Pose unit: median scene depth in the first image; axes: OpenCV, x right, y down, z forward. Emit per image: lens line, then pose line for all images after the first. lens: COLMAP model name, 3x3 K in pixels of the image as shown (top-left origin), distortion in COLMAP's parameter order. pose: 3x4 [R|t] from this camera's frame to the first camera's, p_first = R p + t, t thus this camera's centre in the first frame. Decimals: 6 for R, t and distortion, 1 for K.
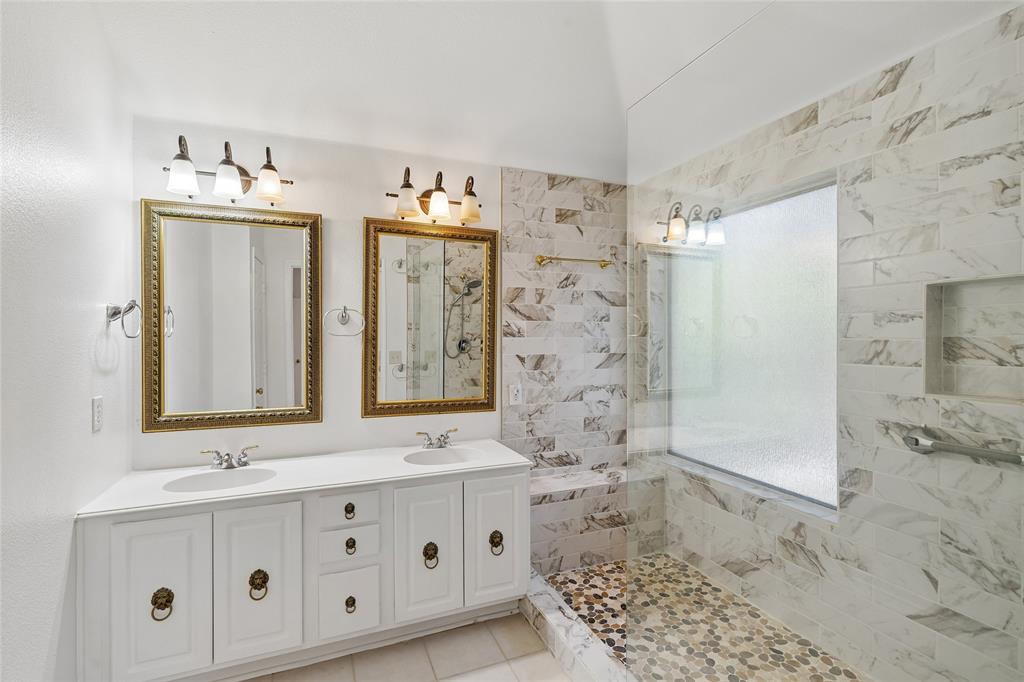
lens RADIAL K [[465.4, 0, 510.1], [0, 465.4, 339.8], [0, 0, 1]] dist [-0.009471, 0.000119]
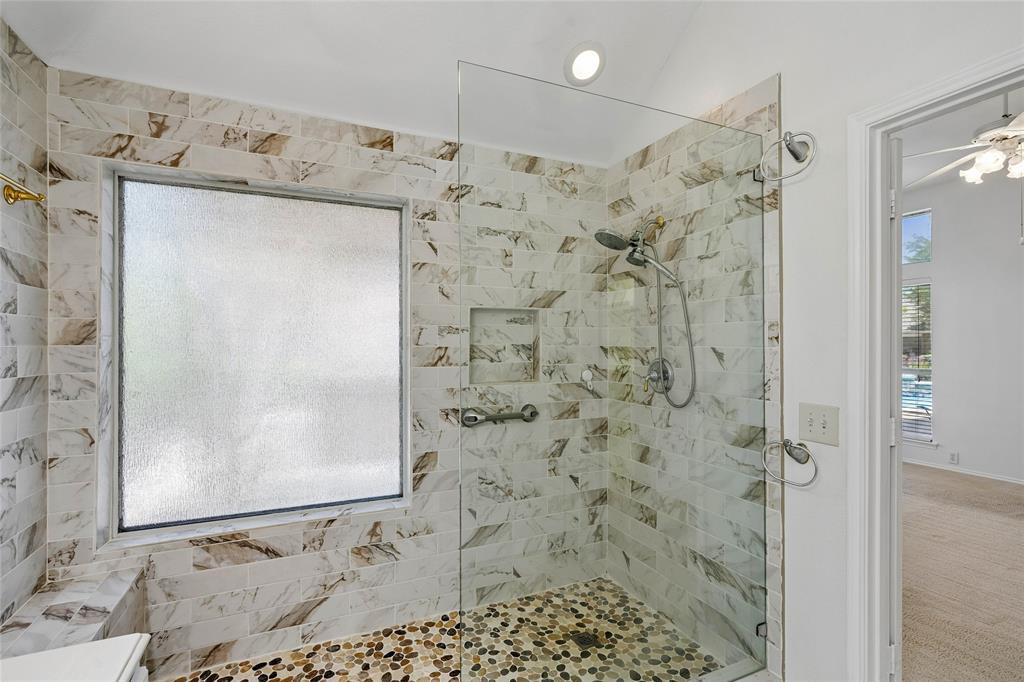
lens RADIAL K [[465.4, 0, 508.4], [0, 465.4, 341.8], [0, 0, 1]] dist [-0.009471, 0.000119]
pose [[-0.028143, 0.004485, 0.999594, -0.370341], [0.006267, 0.999971, -0.004310, -0.005651], [-0.999584, 0.006143, -0.028170, 0.627827]]
